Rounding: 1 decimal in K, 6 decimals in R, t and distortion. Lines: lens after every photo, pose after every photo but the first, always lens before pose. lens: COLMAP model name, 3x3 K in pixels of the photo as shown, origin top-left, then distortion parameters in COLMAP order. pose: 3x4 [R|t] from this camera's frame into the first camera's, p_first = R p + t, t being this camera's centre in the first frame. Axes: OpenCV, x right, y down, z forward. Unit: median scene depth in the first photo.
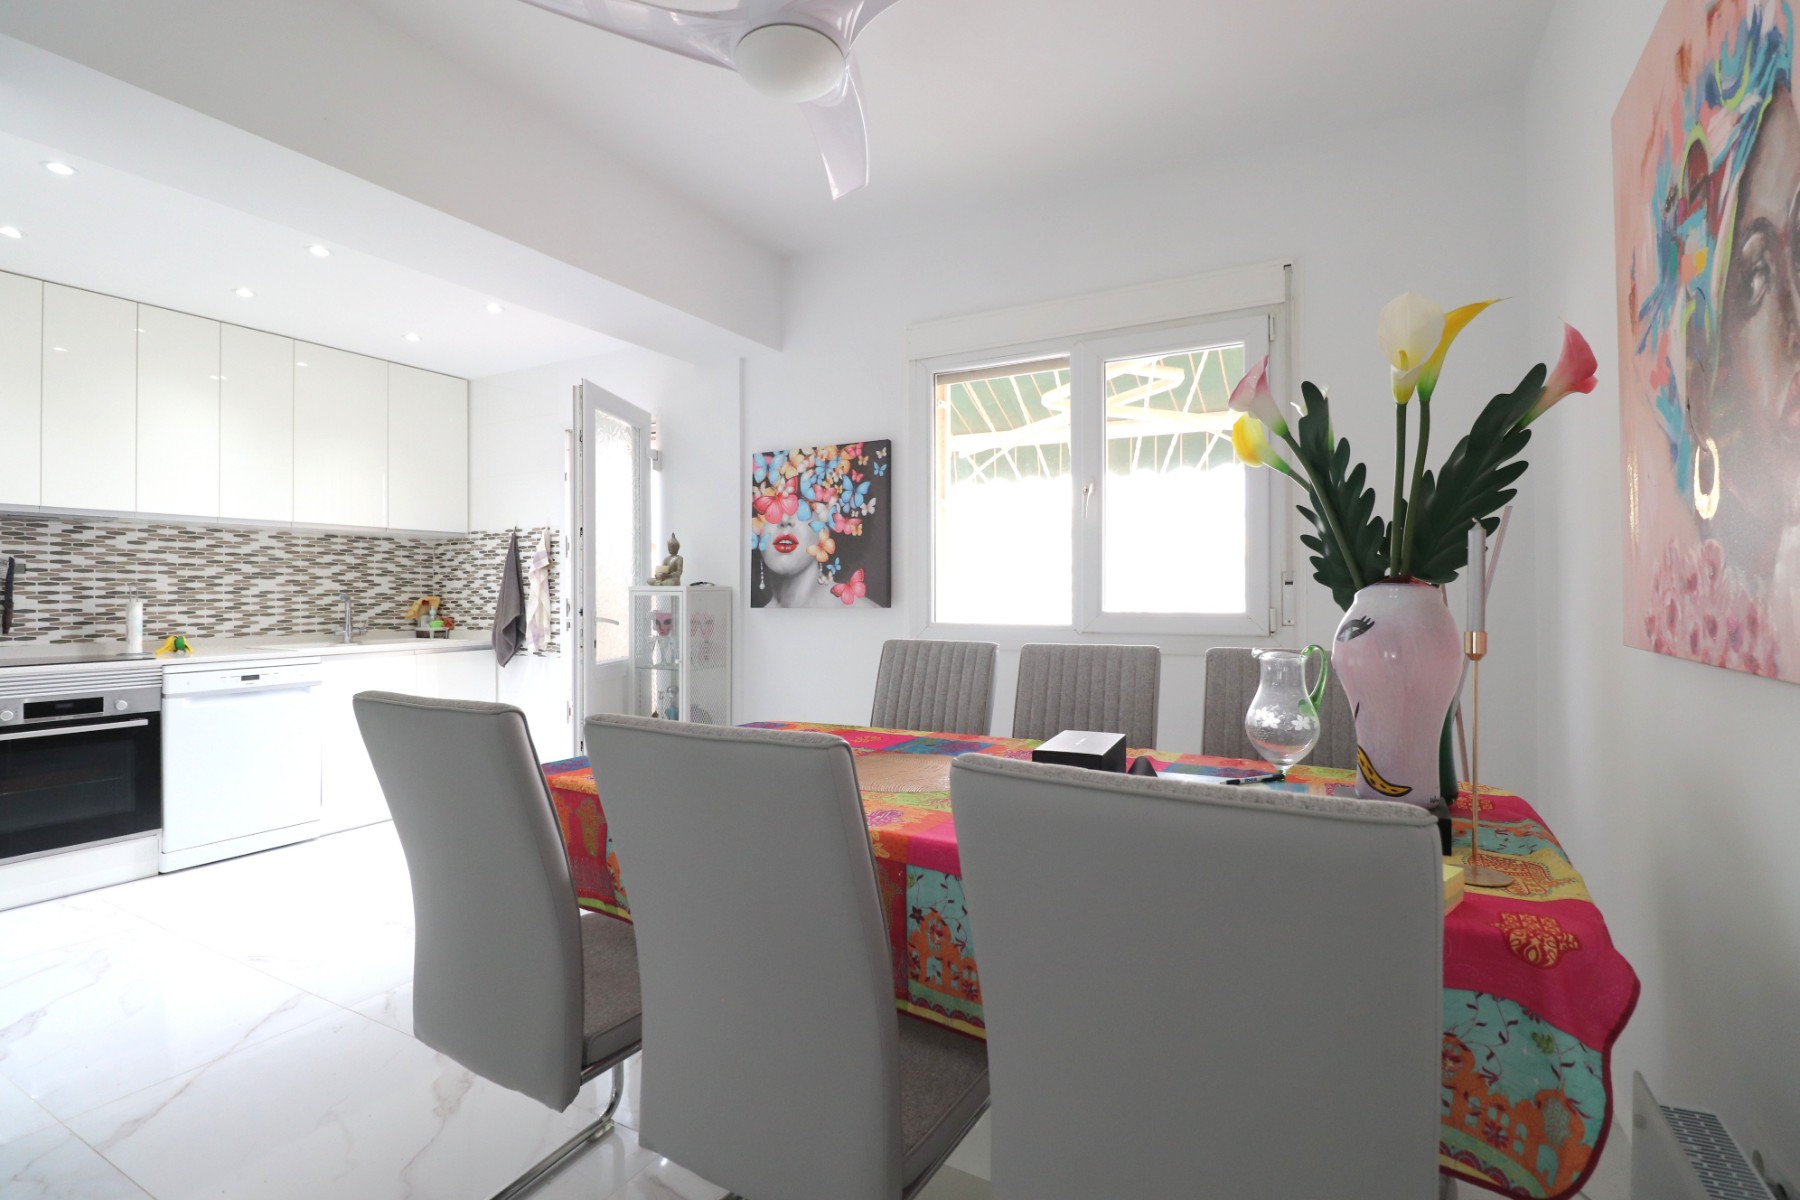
lens RADIAL K [[842.9, 0, 902.4], [0, 842.9, 599.8], [0, 0, 1]] dist [-0.002376, -0.000908]
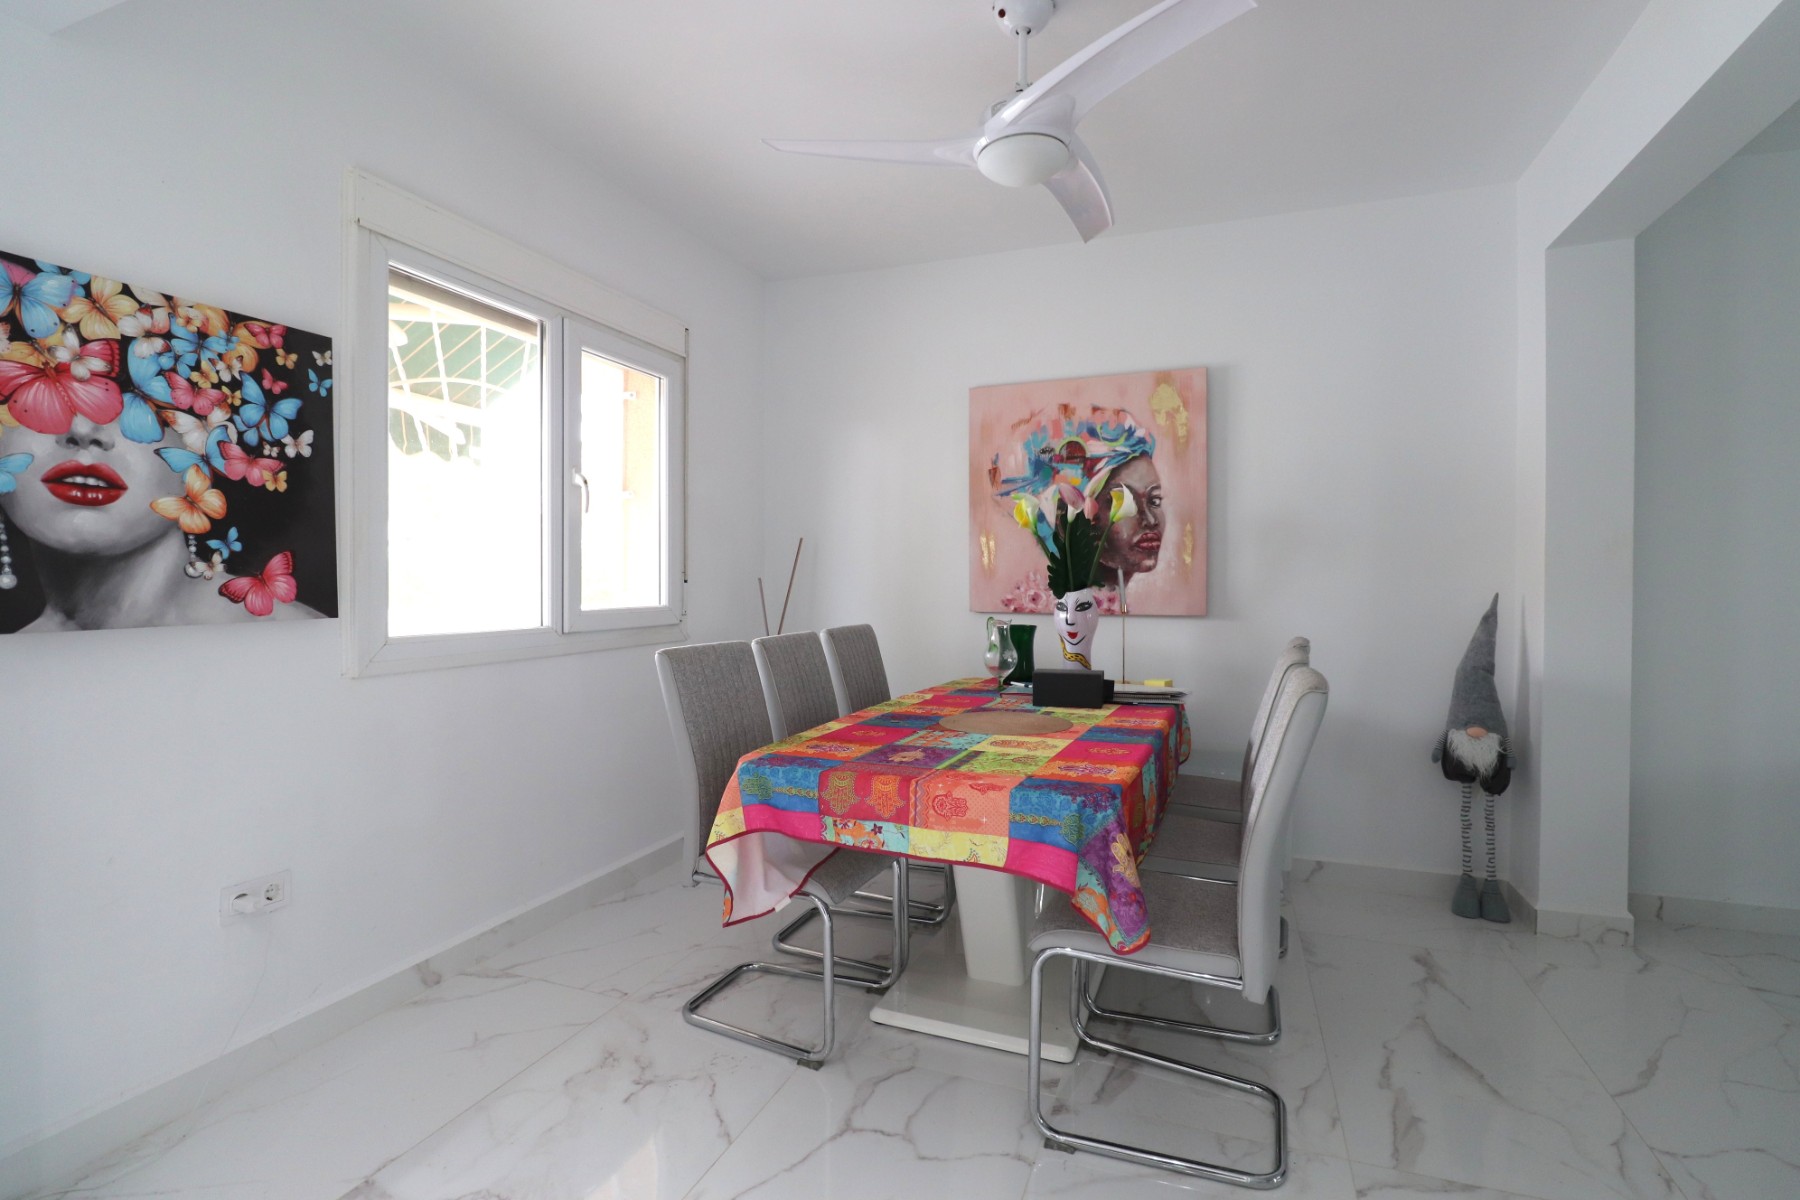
lens RADIAL K [[842.9, 0, 905.3], [0, 842.9, 595.1], [0, 0, 1]] dist [-0.002376, -0.000908]
pose [[-0.120506, -0.016869, 0.992569, -0.645114], [0.003611, 0.999842, 0.017431, -0.015397], [-0.992706, 0.005685, -0.120426, 0.645231]]
